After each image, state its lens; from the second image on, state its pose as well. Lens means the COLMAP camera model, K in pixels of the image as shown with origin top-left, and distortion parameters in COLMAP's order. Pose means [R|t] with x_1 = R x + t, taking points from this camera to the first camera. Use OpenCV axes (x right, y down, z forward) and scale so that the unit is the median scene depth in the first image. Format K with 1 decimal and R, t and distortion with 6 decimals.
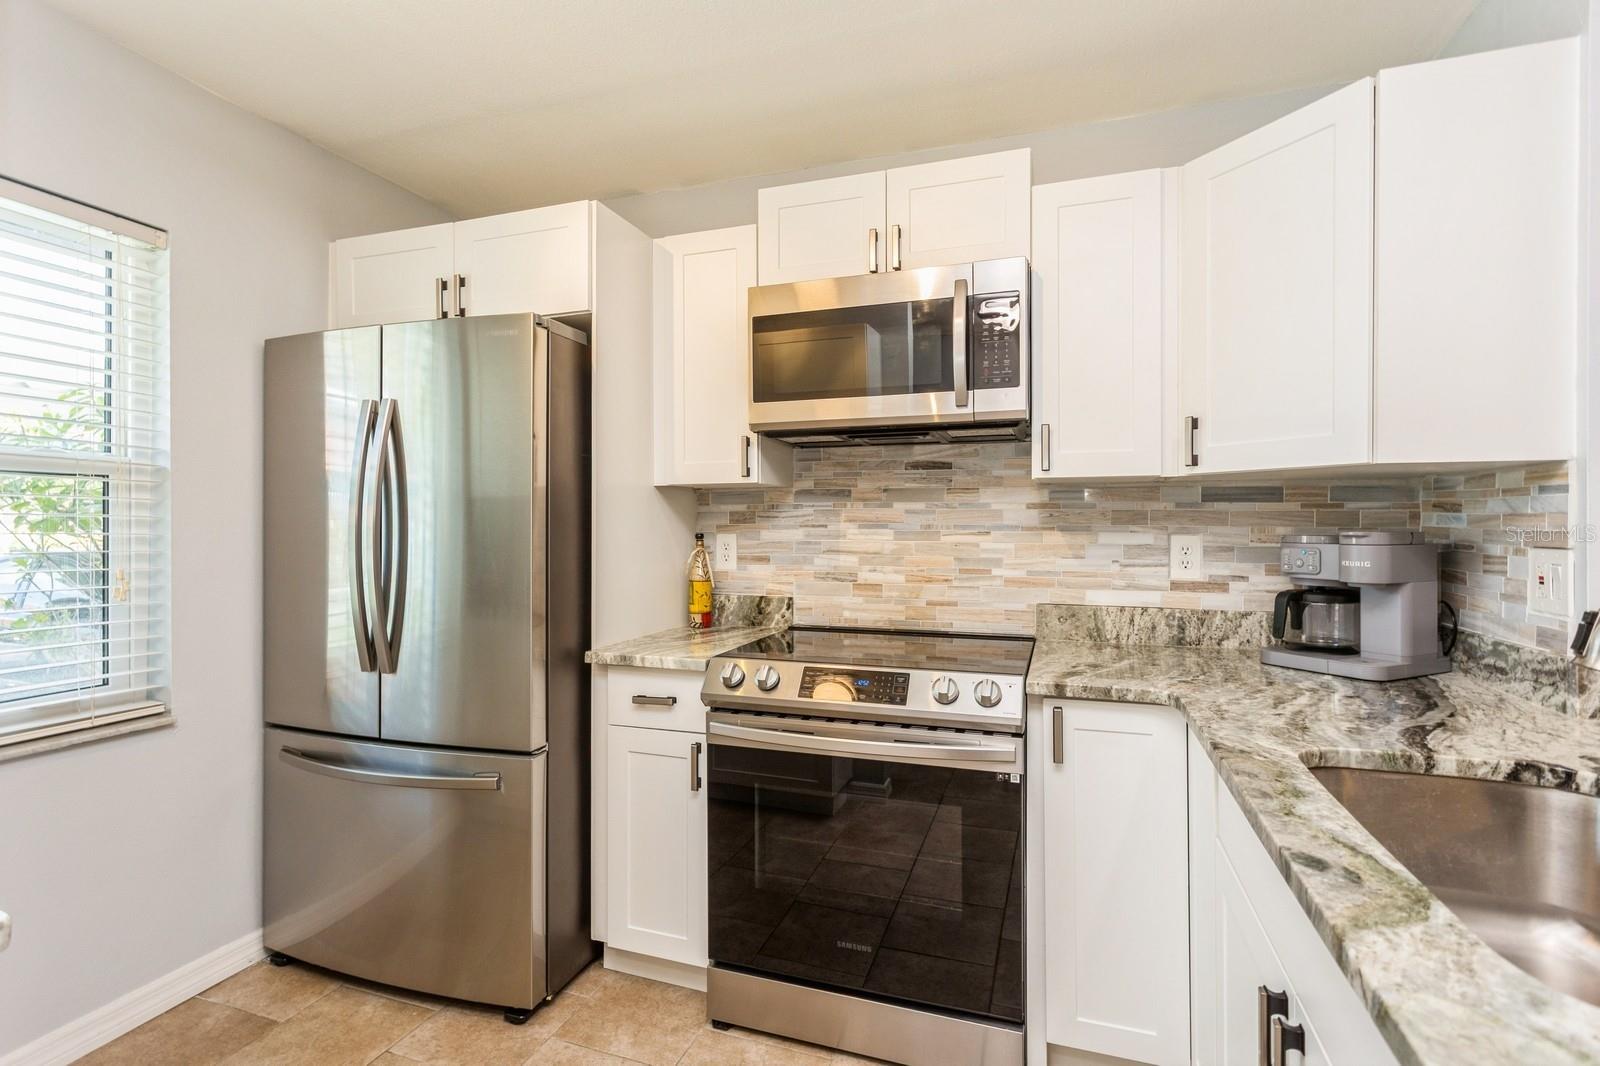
lens RADIAL K [[760.5, 0, 800.4], [0, 760.5, 525.3], [0, 0, 1]] dist [-0.000220, 0.000485]
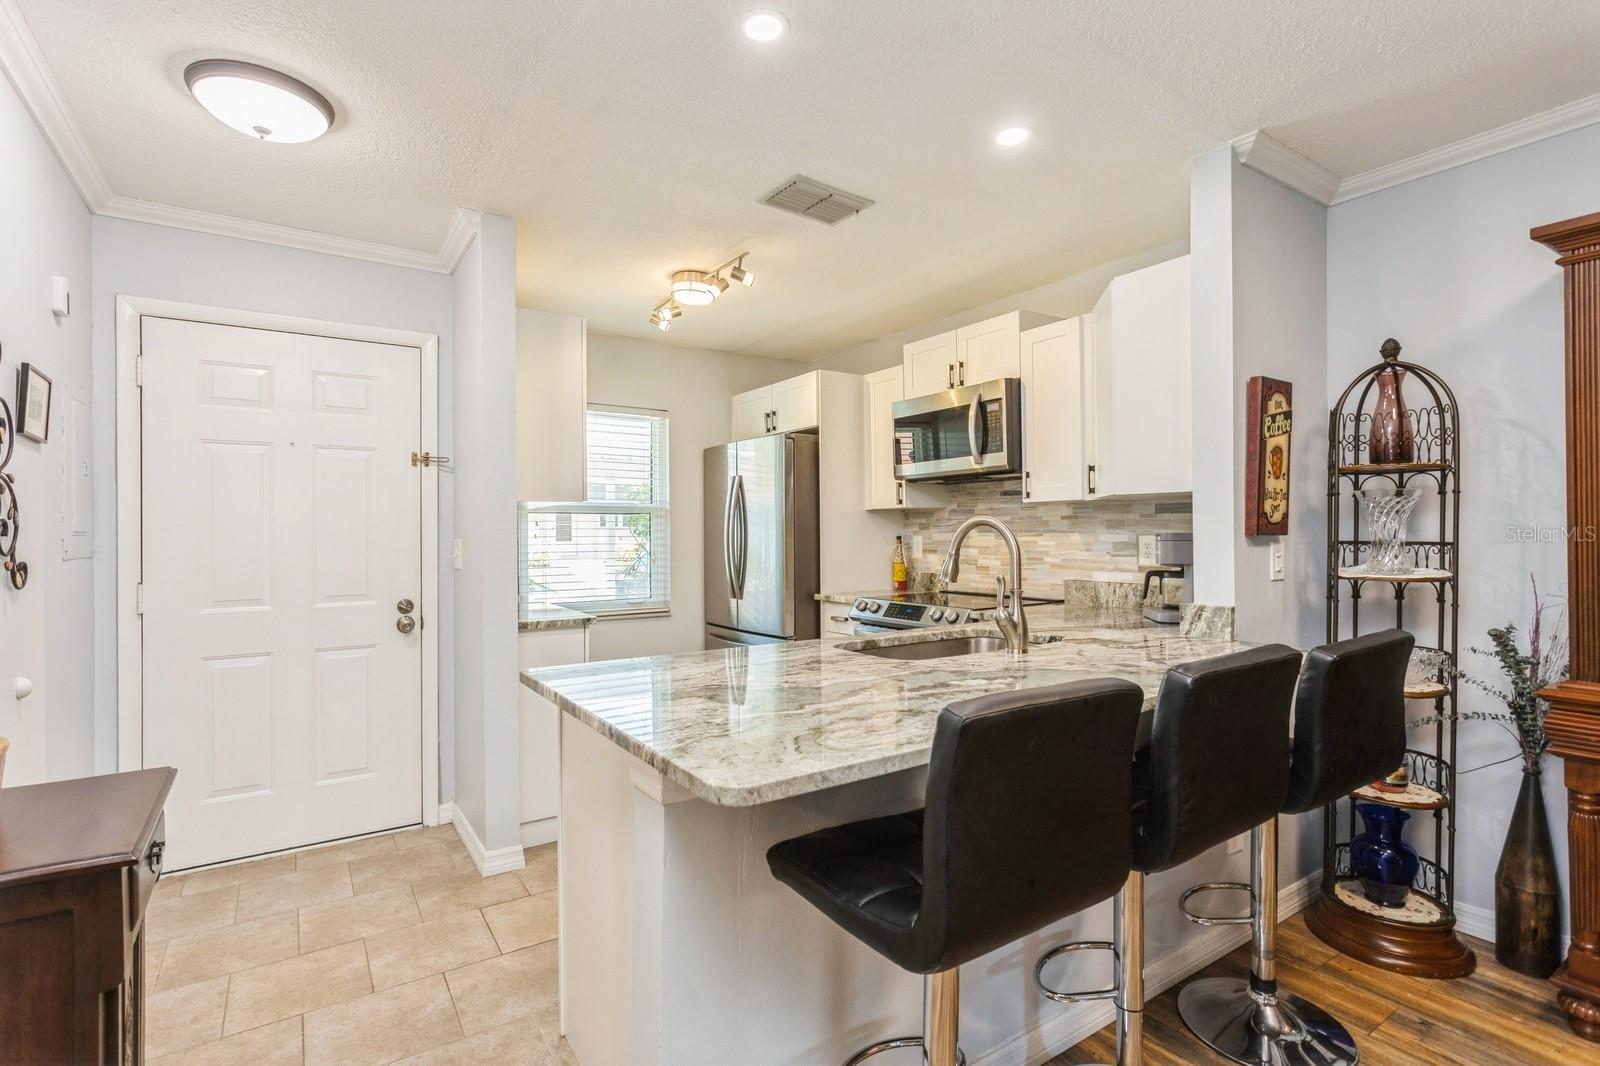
lens RADIAL K [[760.5, 0, 797.6], [0, 760.5, 537.6], [0, 0, 1]] dist [-0.000220, 0.000485]
pose [[0.801786, -0.001932, -0.597609, 0.834807], [0.006508, 0.999964, 0.005499, 0.004091], [0.597576, -0.008298, 0.801769, -0.612600]]
